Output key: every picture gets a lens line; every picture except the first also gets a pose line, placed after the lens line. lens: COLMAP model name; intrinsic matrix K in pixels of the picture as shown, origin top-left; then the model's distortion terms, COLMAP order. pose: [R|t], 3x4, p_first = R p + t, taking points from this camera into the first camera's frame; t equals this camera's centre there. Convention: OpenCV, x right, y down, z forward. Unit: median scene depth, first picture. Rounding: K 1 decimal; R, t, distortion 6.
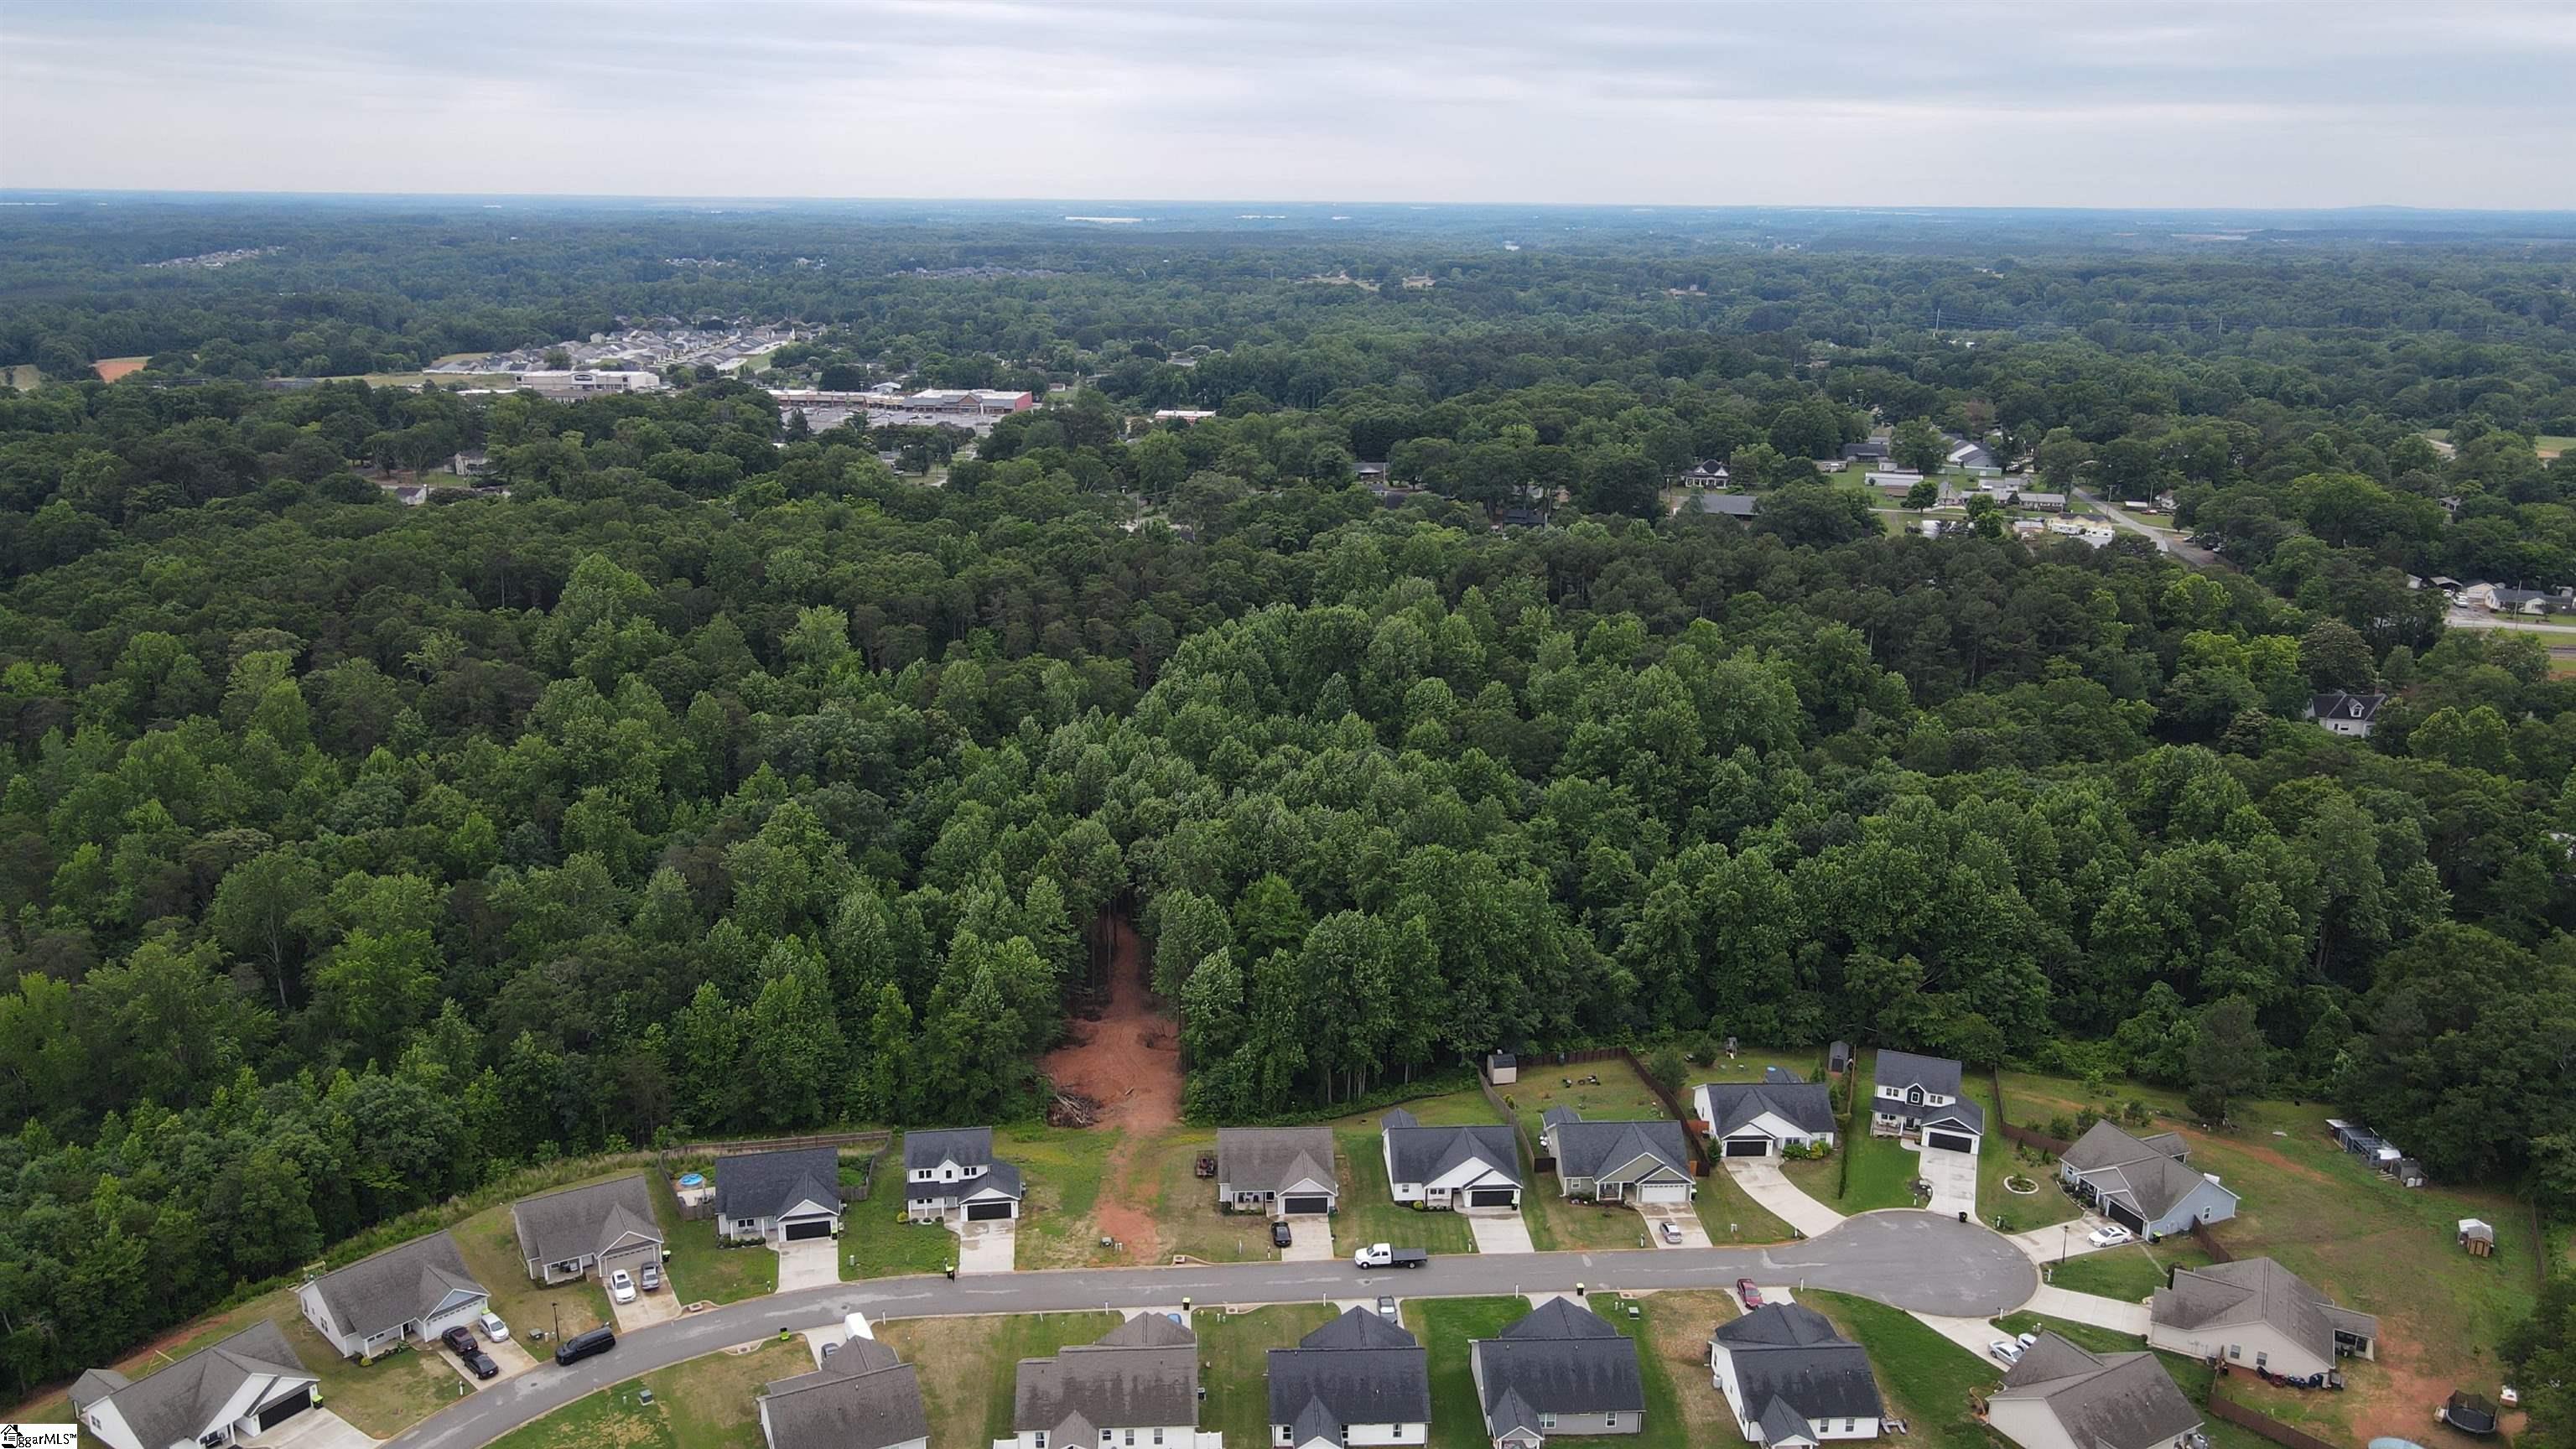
lens RADIAL K [[1906.7, 0, 1288.0], [0, 1906.7, 724.5], [0, 0, 1]] dist [-0.012329, 0.045833]
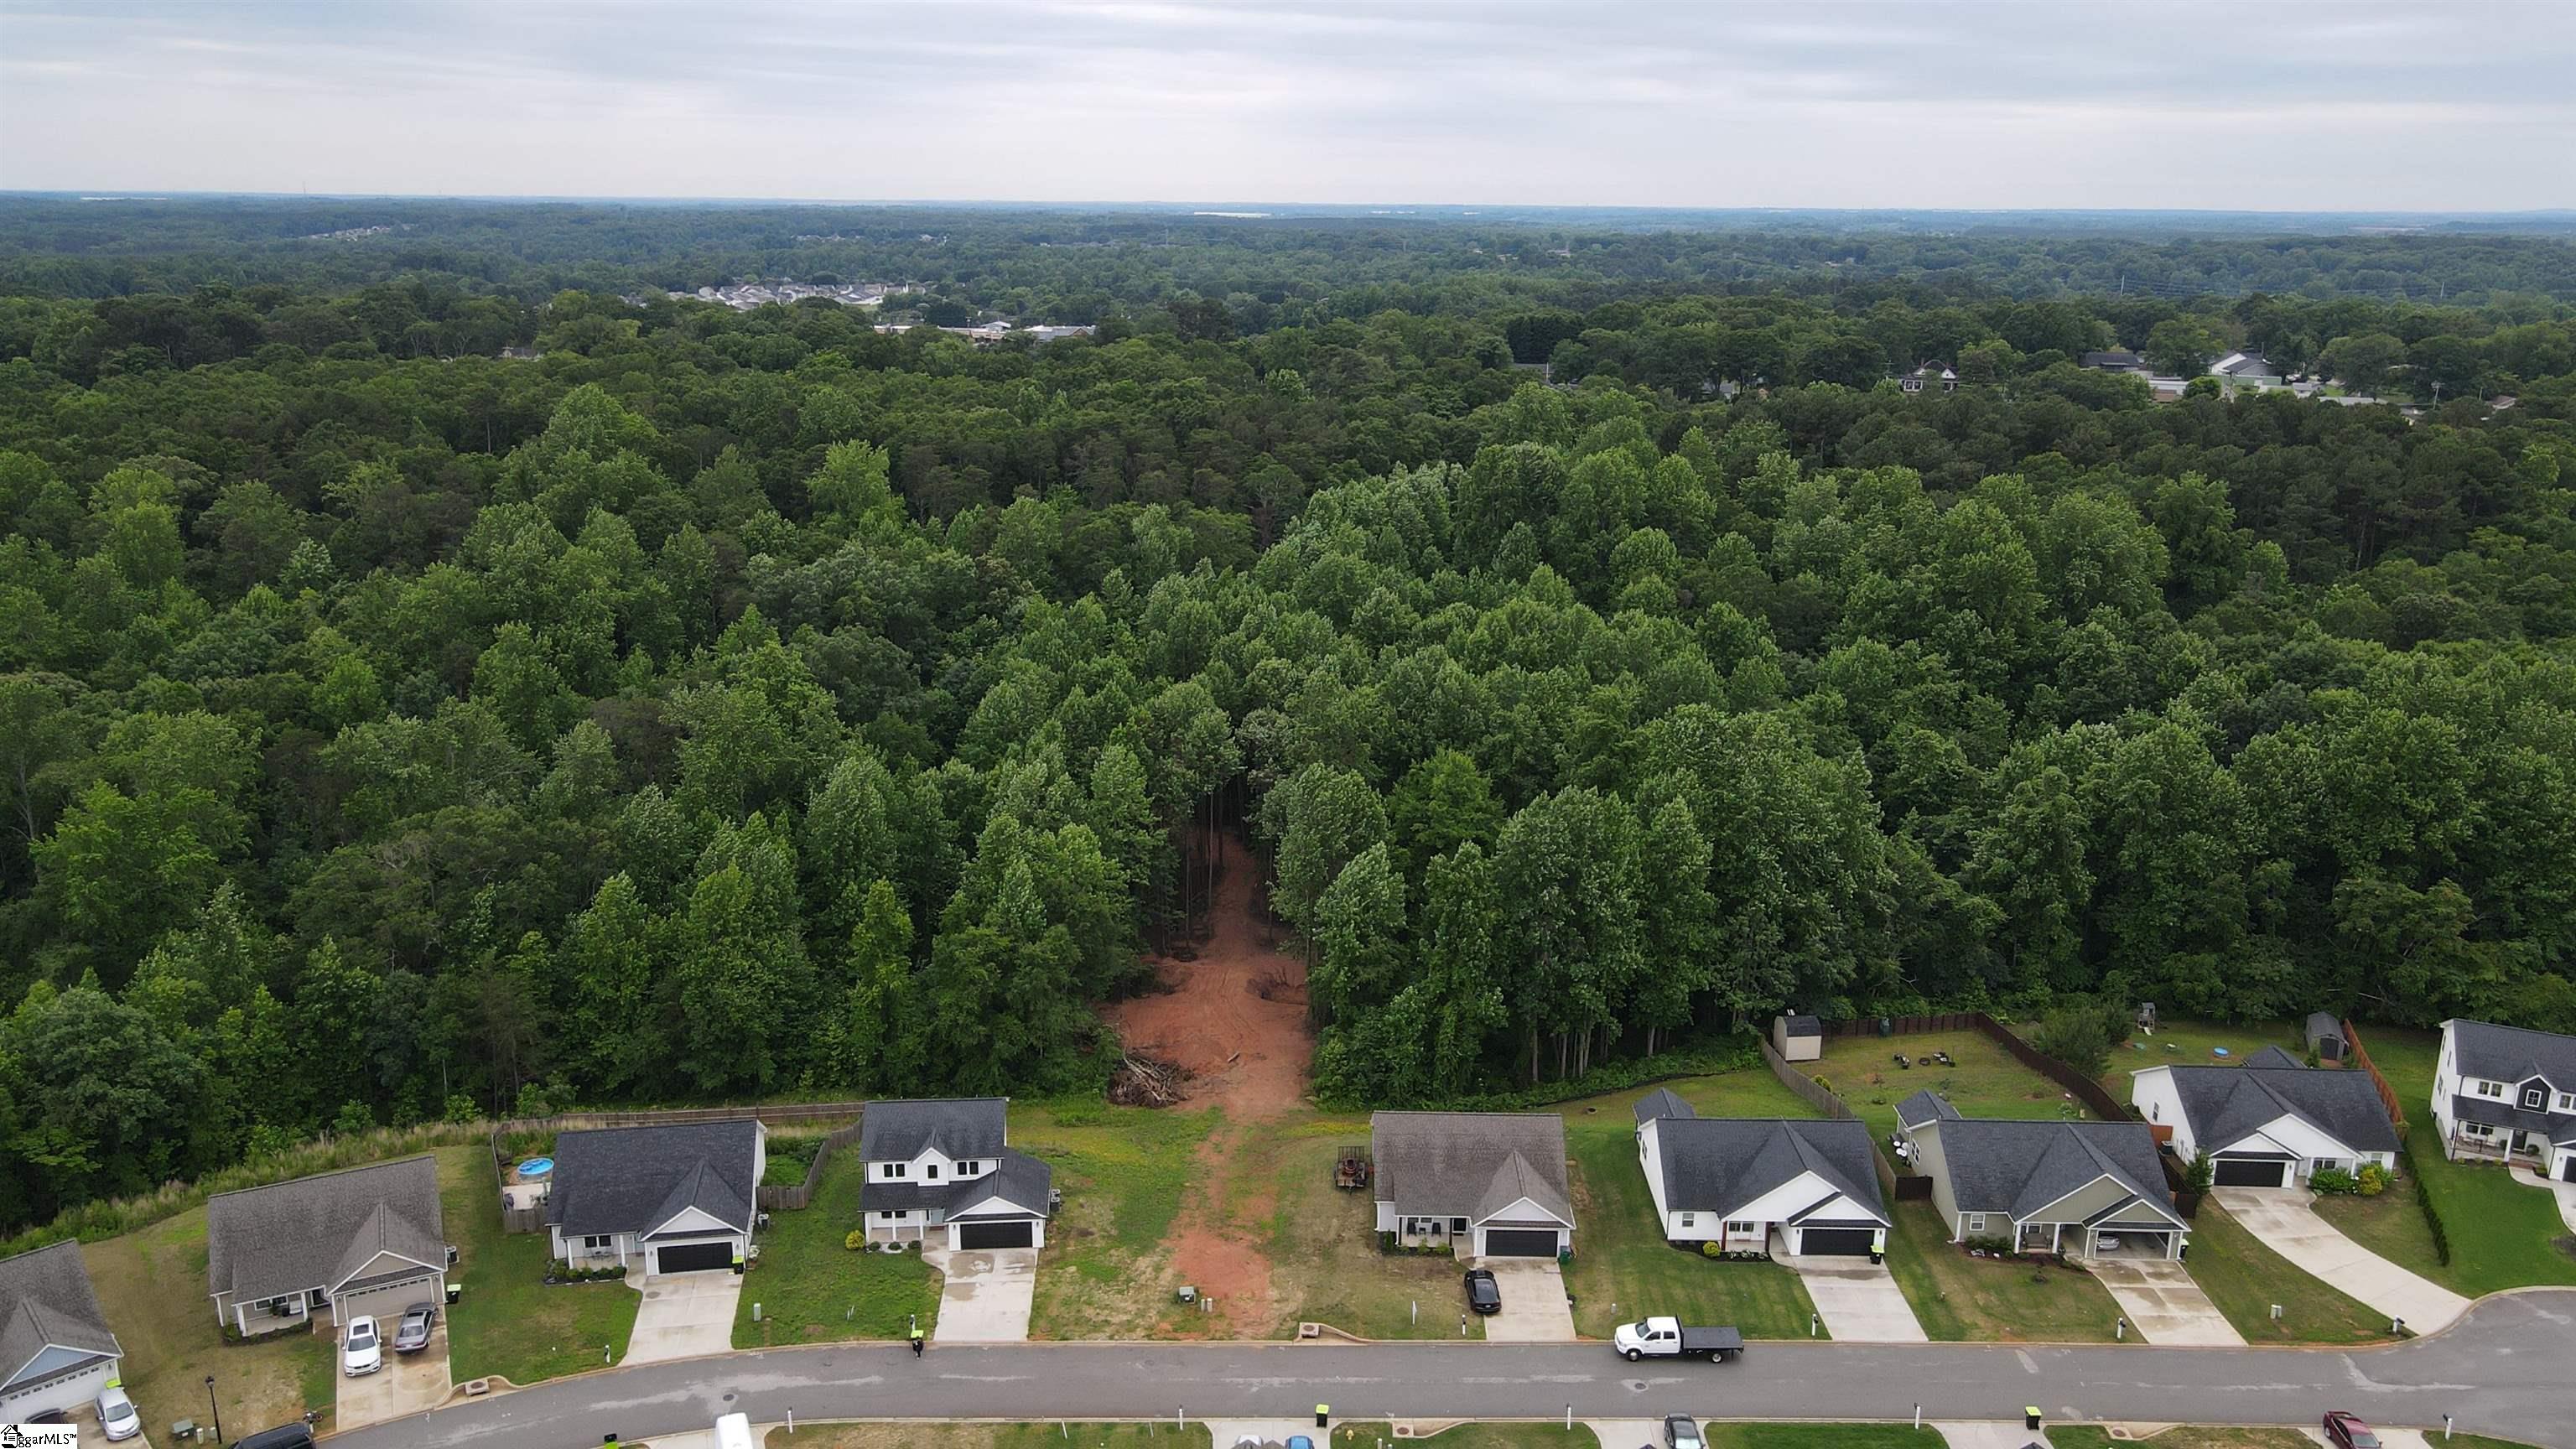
lens RADIAL K [[1906.7, 0, 1288.0], [0, 1906.7, 724.5], [0, 0, 1]] dist [-0.012329, 0.045833]
pose [[0.997873, 0.018084, -0.062629, -0.025035], [-0.018247, 0.999831, -0.002031, 0.079548], [0.062582, 0.003170, 0.998035, 0.343658]]
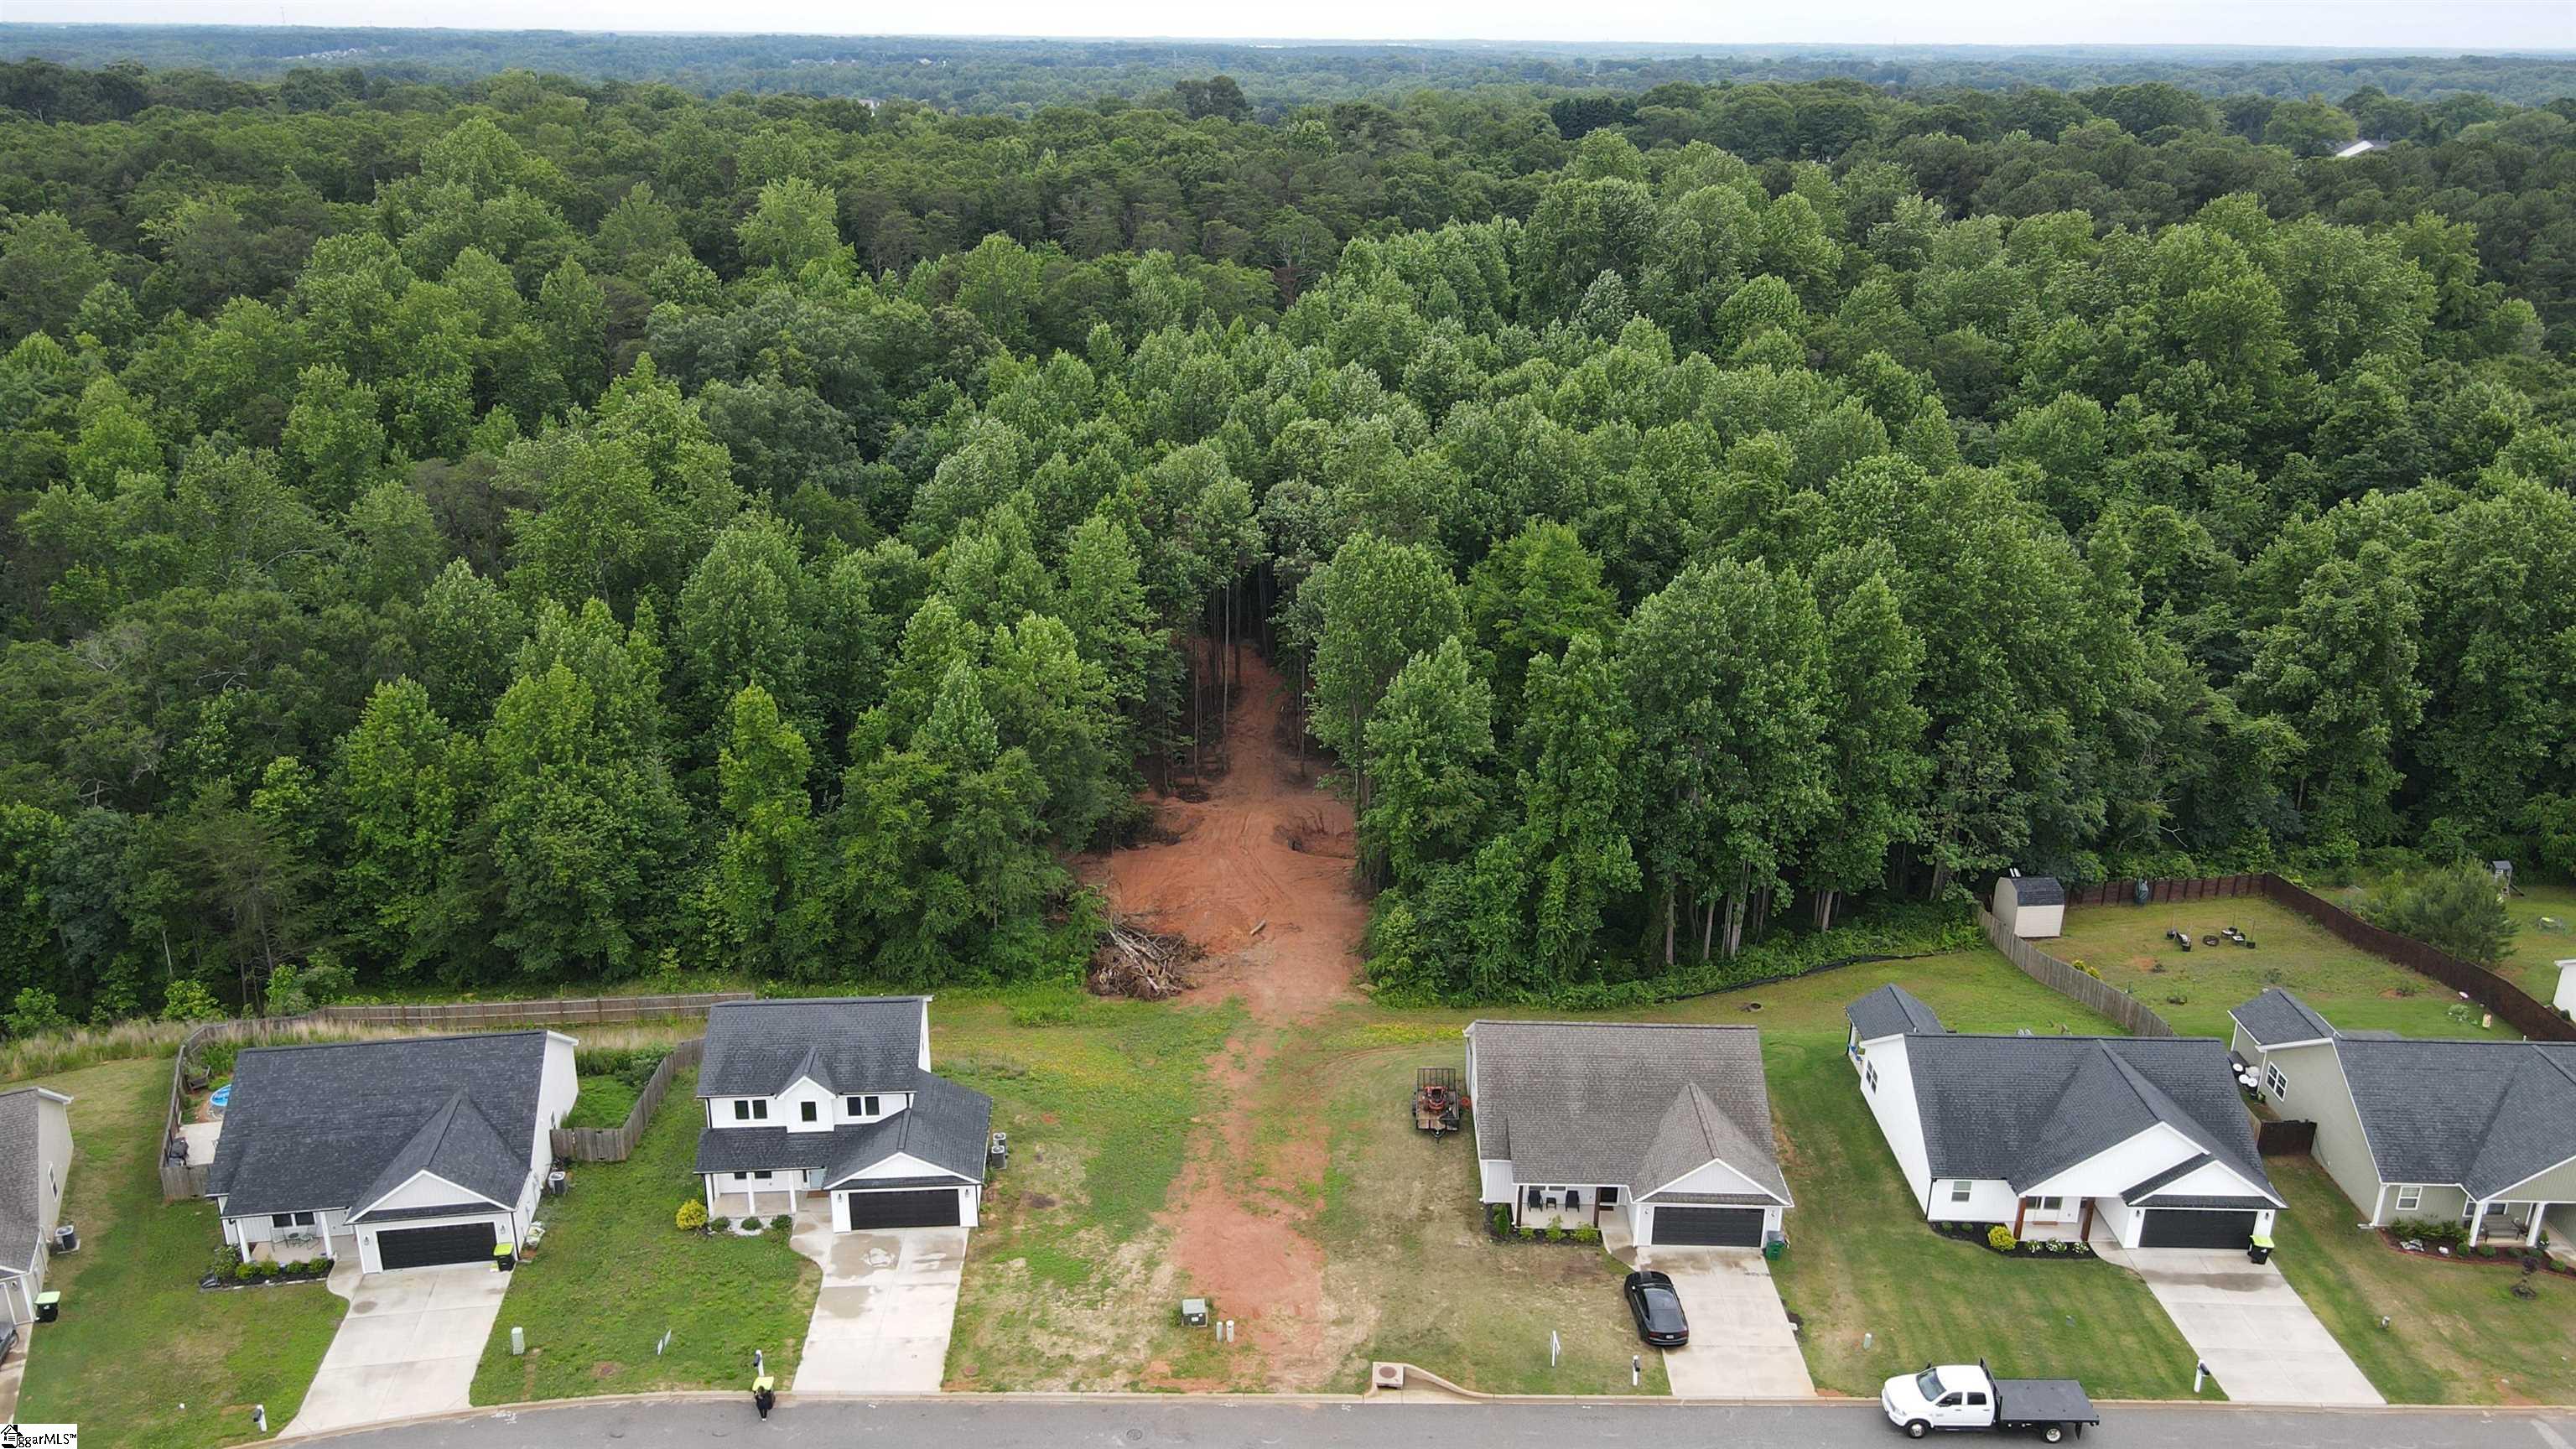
lens RADIAL K [[1906.7, 0, 1288.0], [0, 1906.7, 724.5], [0, 0, 1]] dist [-0.012329, 0.045833]
pose [[0.997481, 0.026083, -0.065960, -0.045664], [-0.021041, 0.996885, 0.076015, 0.105327], [0.067737, -0.074436, 0.994923, 0.529324]]
